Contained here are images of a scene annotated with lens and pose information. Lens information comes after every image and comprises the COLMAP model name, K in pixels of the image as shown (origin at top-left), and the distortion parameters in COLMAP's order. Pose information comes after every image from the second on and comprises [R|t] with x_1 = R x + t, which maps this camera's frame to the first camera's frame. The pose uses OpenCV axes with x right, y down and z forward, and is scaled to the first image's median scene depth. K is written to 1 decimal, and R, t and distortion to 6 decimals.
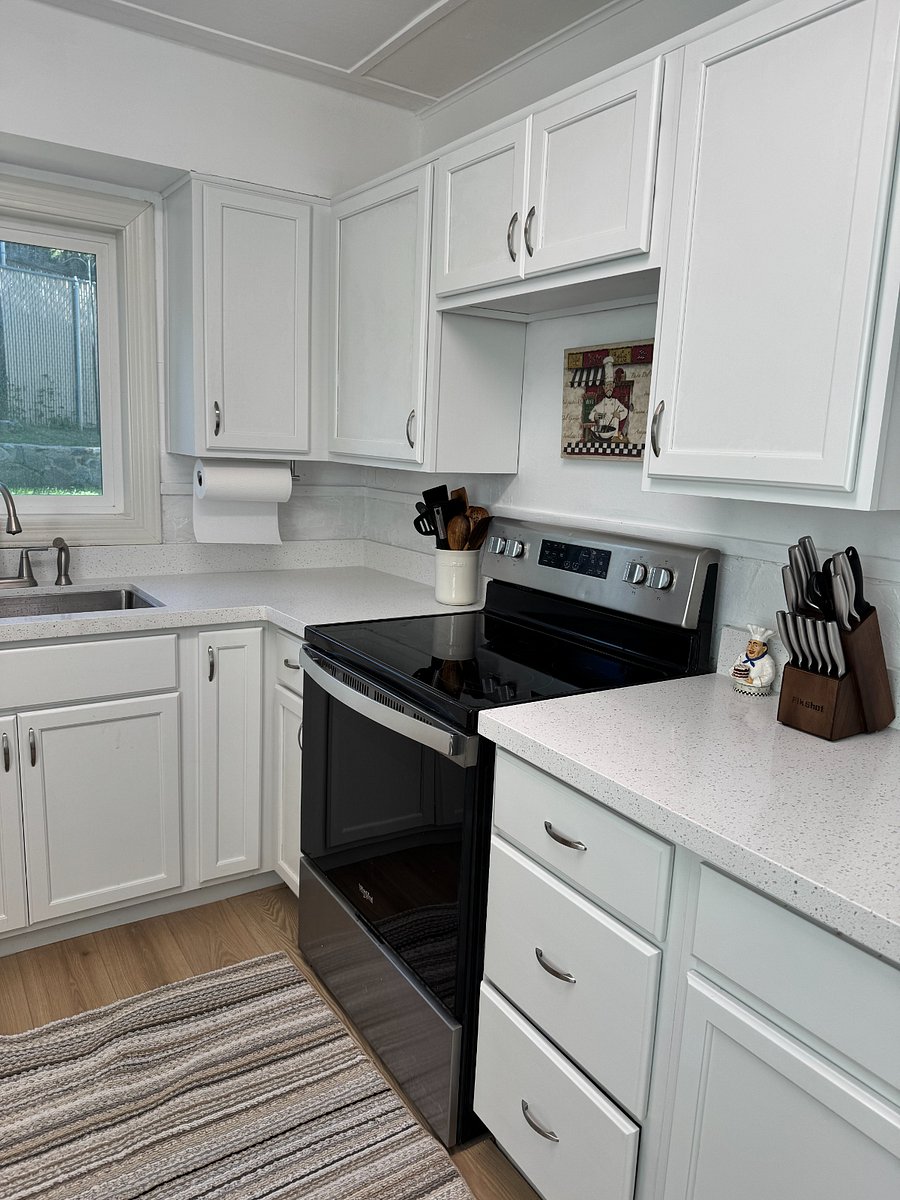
lens RADIAL K [[849.0, 0, 454.4], [0, 849.0, 611.8], [0, 0, 1]] dist [0.027636, -0.033319]
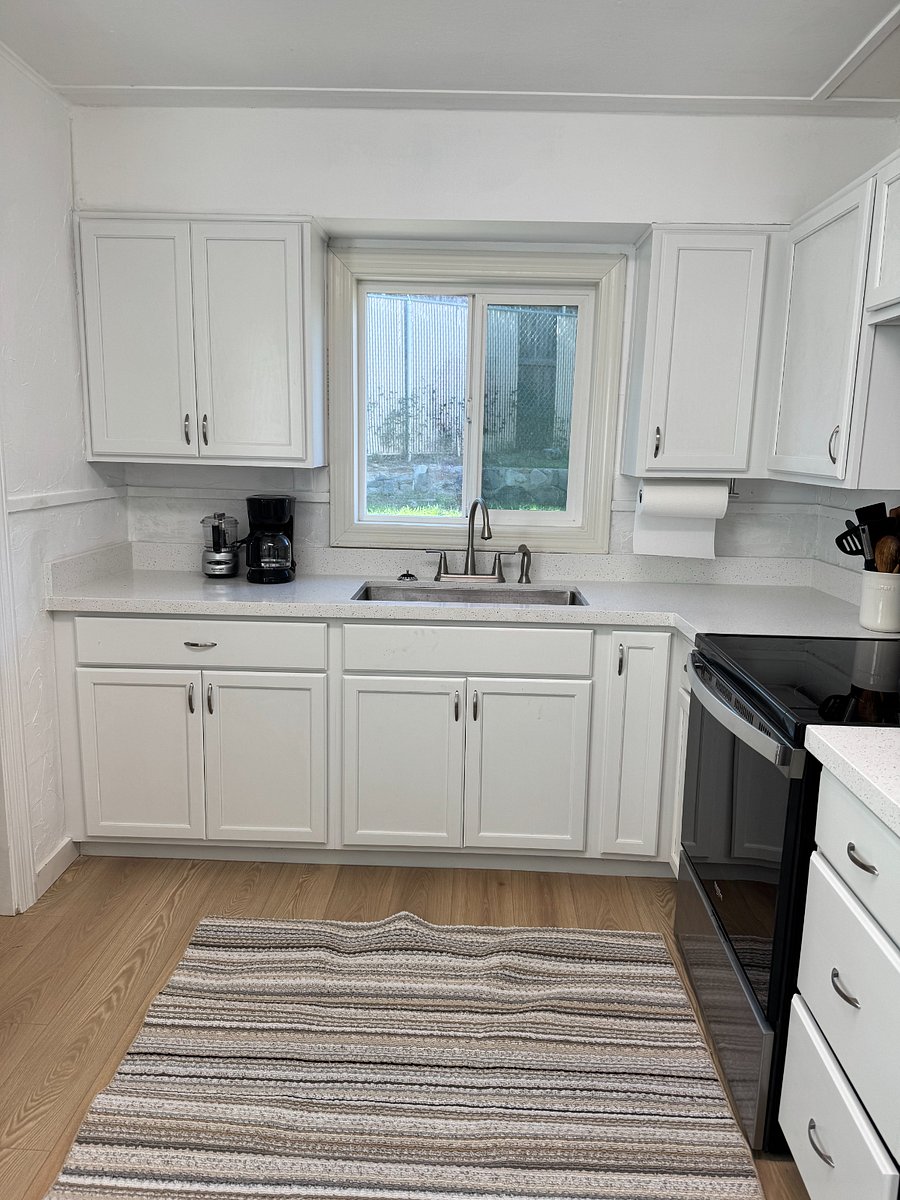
lens RADIAL K [[849.0, 0, 445.9], [0, 849.0, 610.5], [0, 0, 1]] dist [0.027636, -0.033319]
pose [[0.814845, 0.082089, -0.573838, 0.171611], [-0.094470, 0.995493, 0.008261, 0.008989], [0.571930, 0.047479, 0.818927, -0.059311]]
